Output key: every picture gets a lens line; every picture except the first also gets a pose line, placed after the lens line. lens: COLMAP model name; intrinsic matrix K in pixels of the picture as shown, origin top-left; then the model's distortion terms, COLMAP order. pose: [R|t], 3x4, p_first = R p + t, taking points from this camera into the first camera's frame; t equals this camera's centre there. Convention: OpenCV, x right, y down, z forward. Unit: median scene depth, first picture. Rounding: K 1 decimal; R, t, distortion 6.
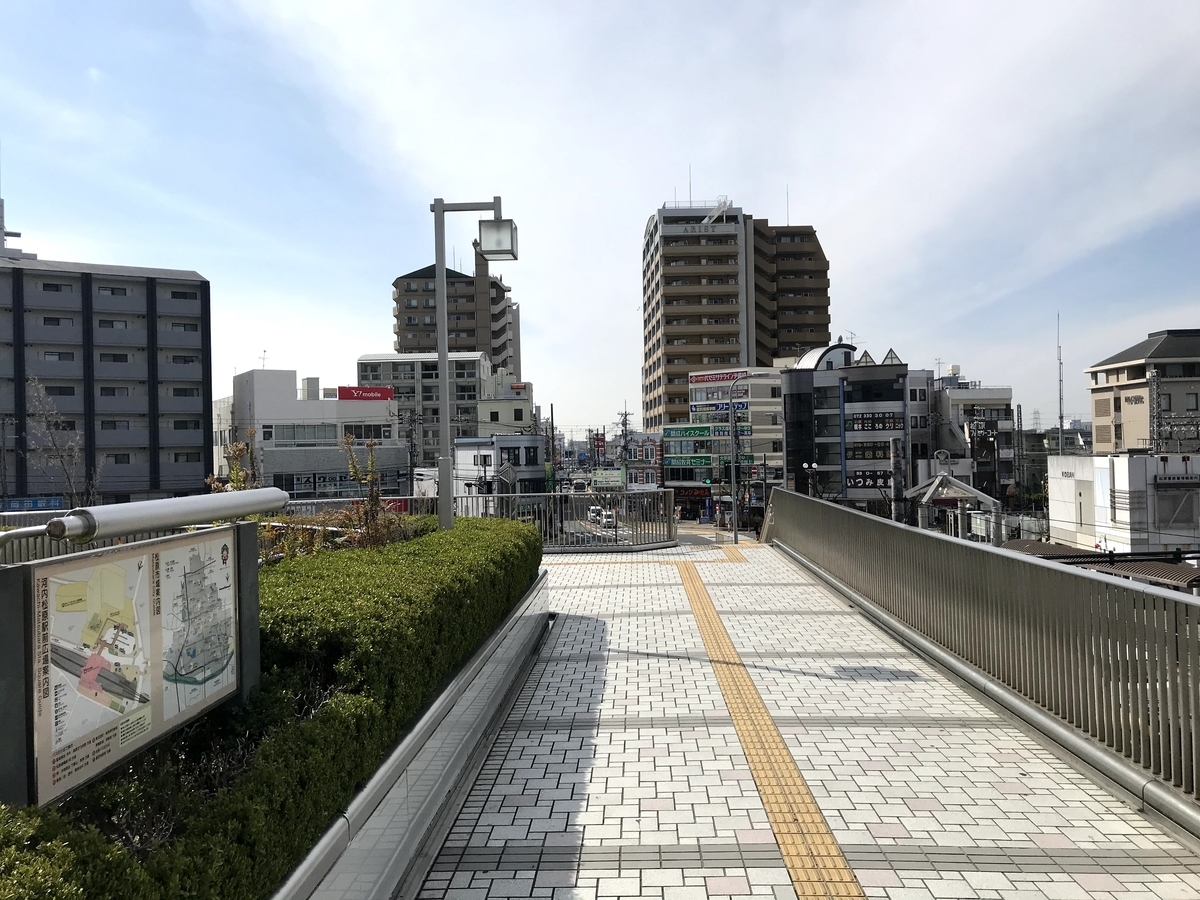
lens RADIAL K [[983.4, 0, 600.1], [0, 983.4, 451.9], [0, 0, 1]] dist [-0.008254, -0.010917]
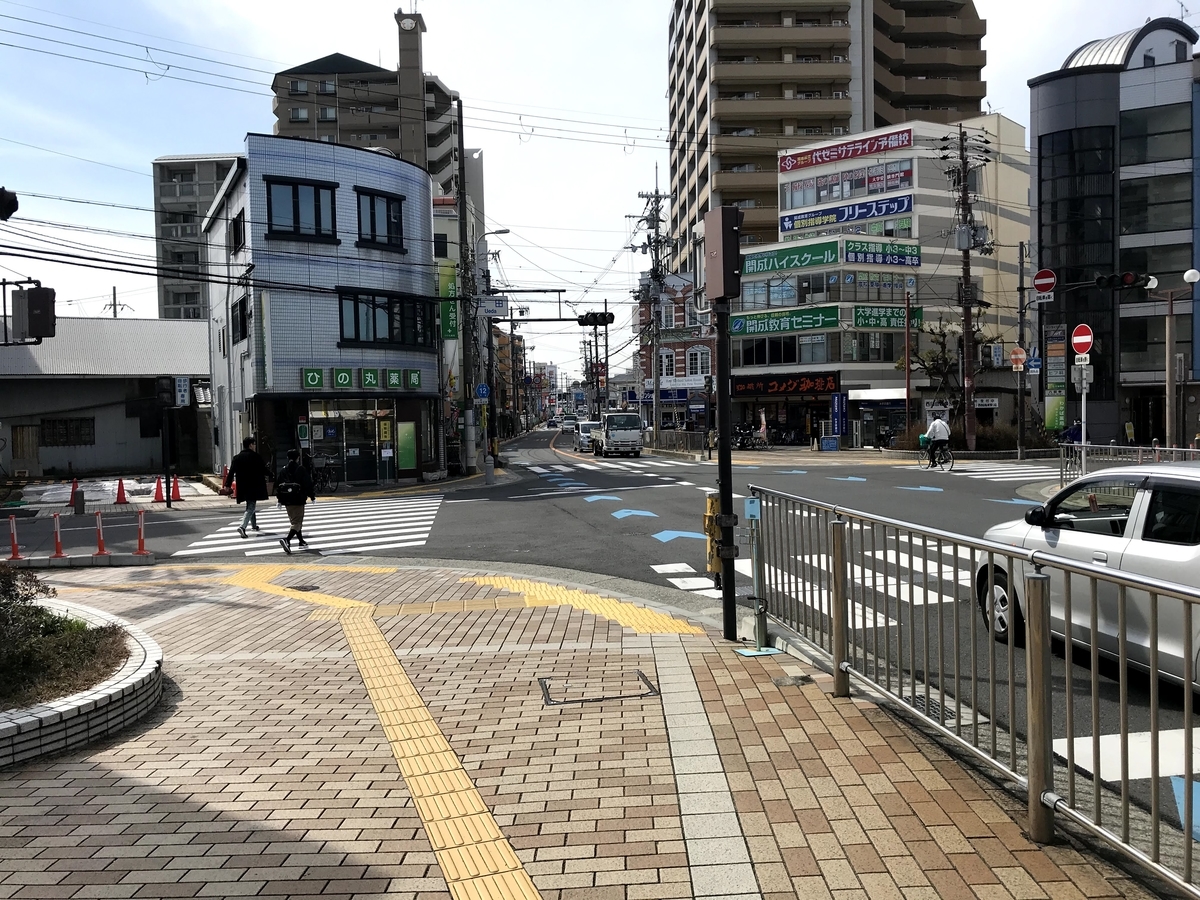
lens RADIAL K [[983.4, 0, 599.3], [0, 983.4, 446.0], [0, 0, 1]] dist [-0.008254, -0.010917]
pose [[0.999995, -0.002020, -0.002595, 0.001389], [0.002124, 0.999172, 0.040626, 0.048274], [0.002510, -0.040631, 0.999171, 0.508105]]
